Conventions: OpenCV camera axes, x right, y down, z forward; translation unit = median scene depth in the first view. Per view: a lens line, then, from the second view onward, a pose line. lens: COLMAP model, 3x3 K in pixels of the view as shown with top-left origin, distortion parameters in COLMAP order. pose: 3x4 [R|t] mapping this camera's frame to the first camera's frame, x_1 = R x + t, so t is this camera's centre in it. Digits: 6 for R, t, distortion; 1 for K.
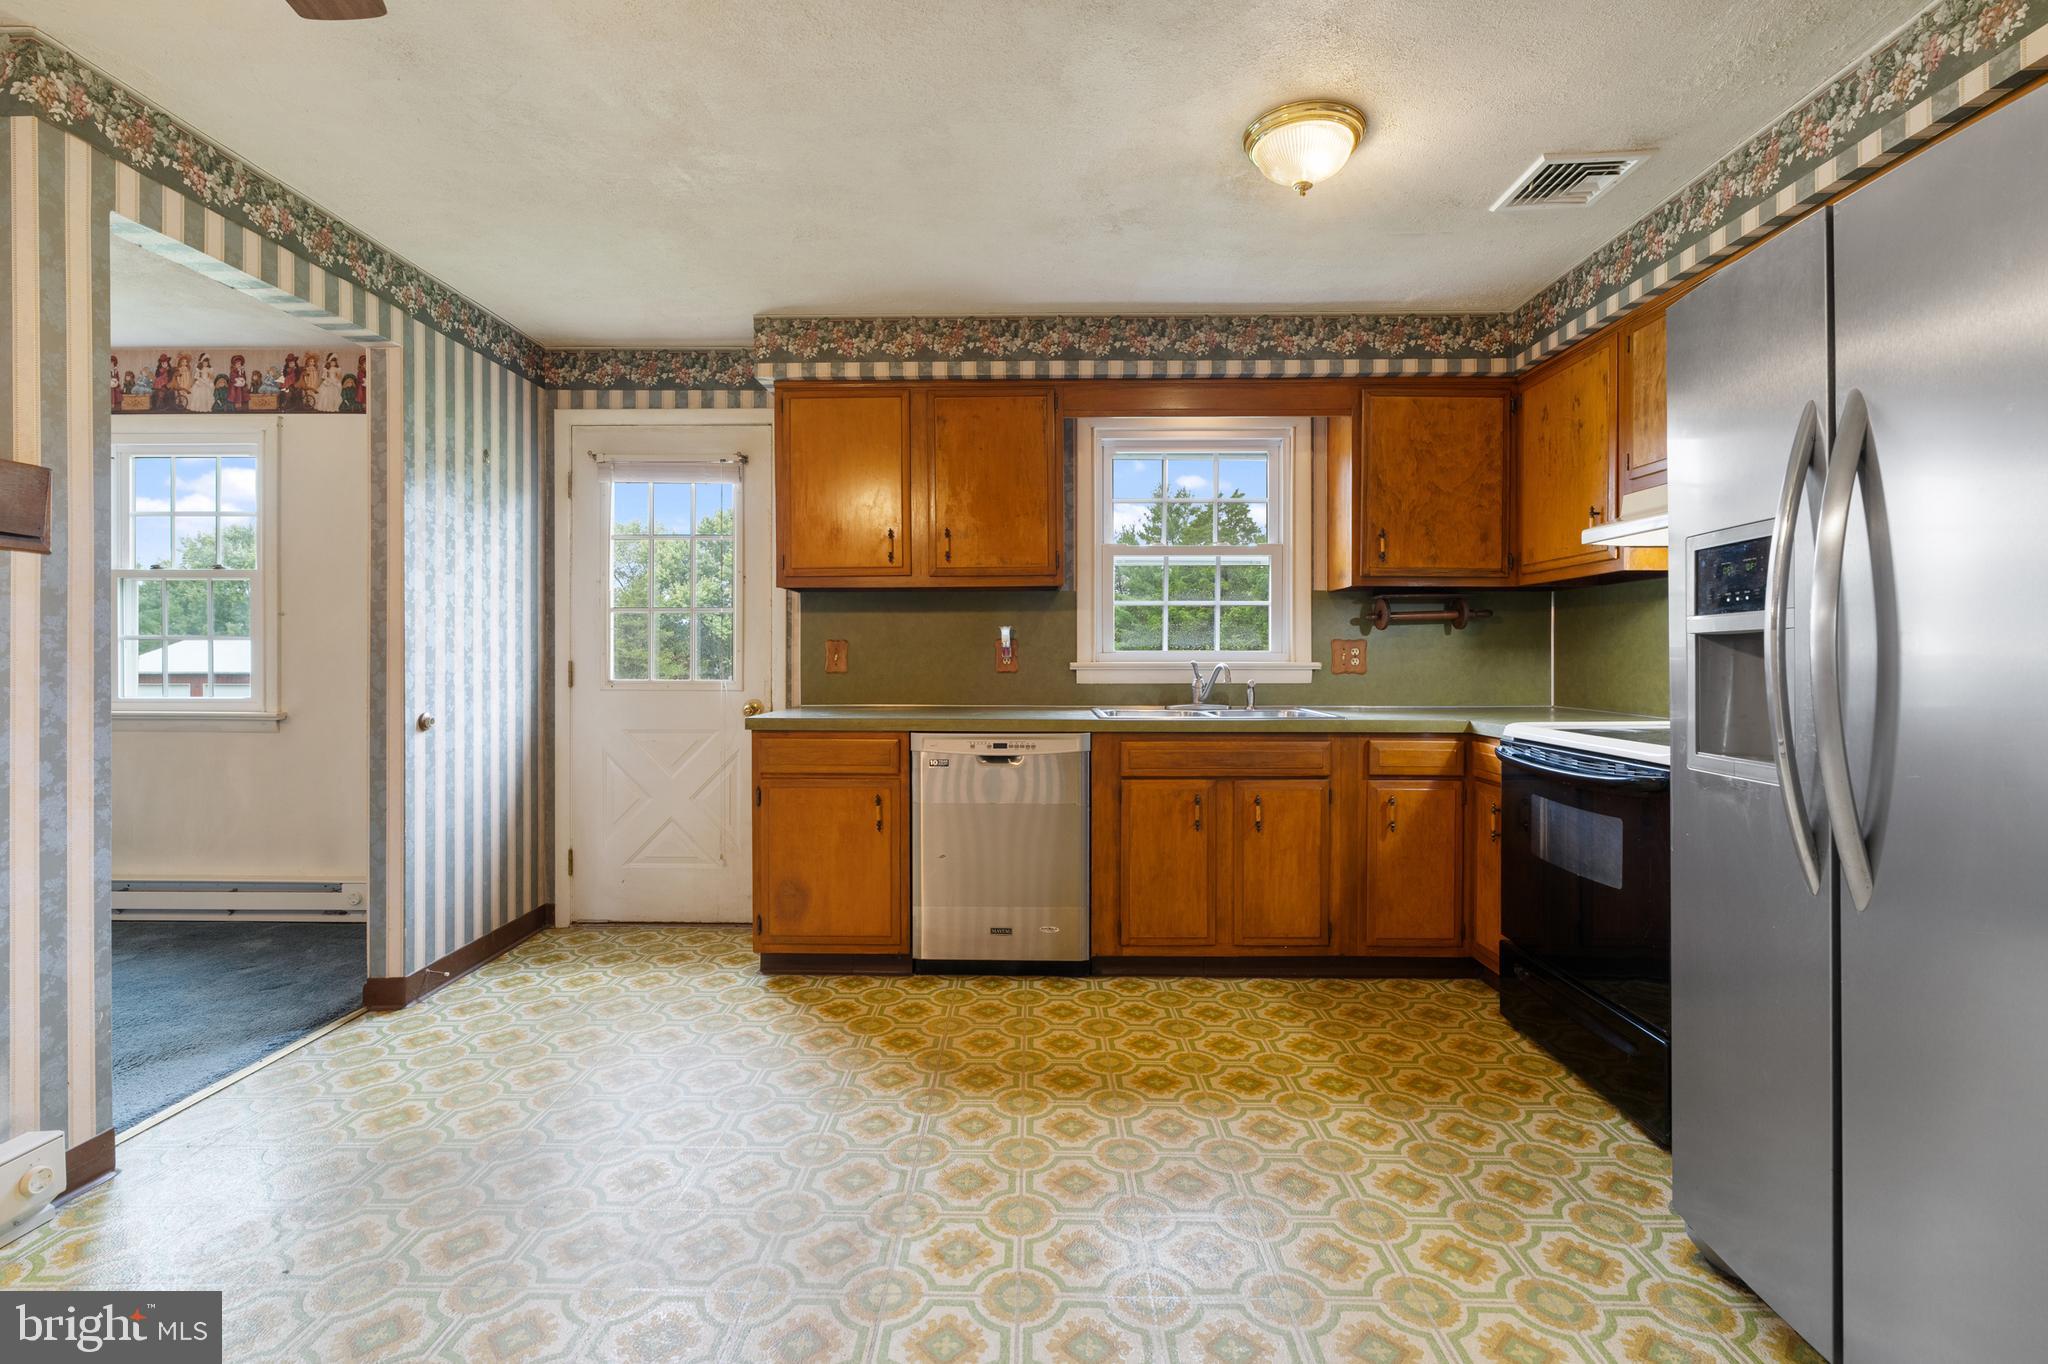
lens RADIAL K [[913.0, 0, 1021.7], [0, 913.0, 665.1], [0, 0, 1]] dist [0.001076, -0.000334]
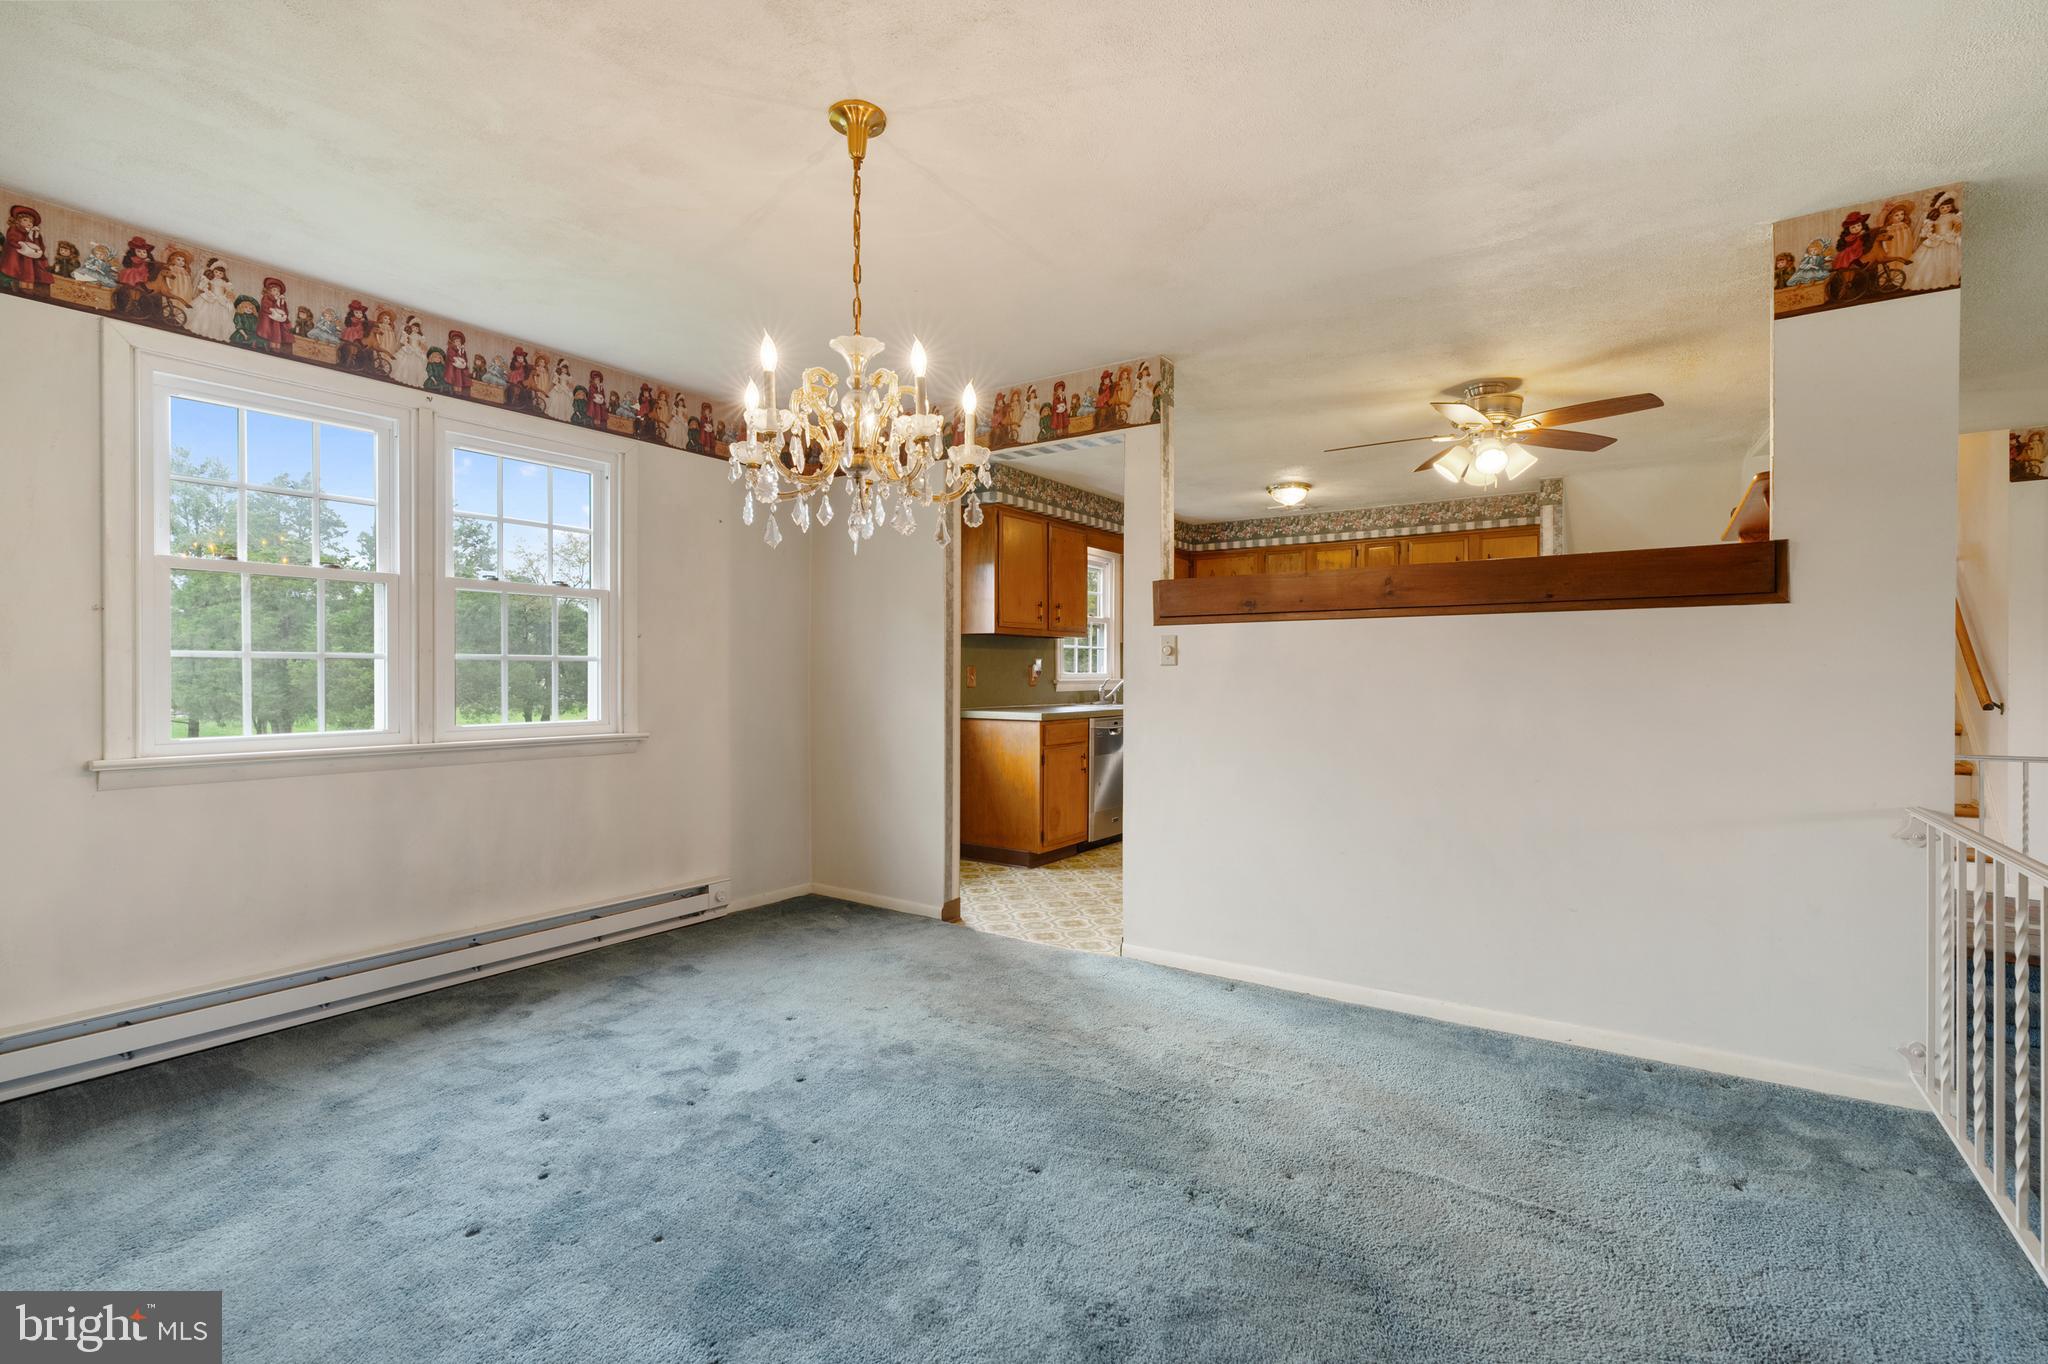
lens RADIAL K [[913.0, 0, 1026.1], [0, 913.0, 676.3], [0, 0, 1]] dist [0.001076, -0.000334]
pose [[0.554427, -0.004195, 0.832221, -1.537348], [0.001395, 0.999991, 0.004111, -0.016344], [-0.832231, -0.001119, 0.554428, 0.080370]]
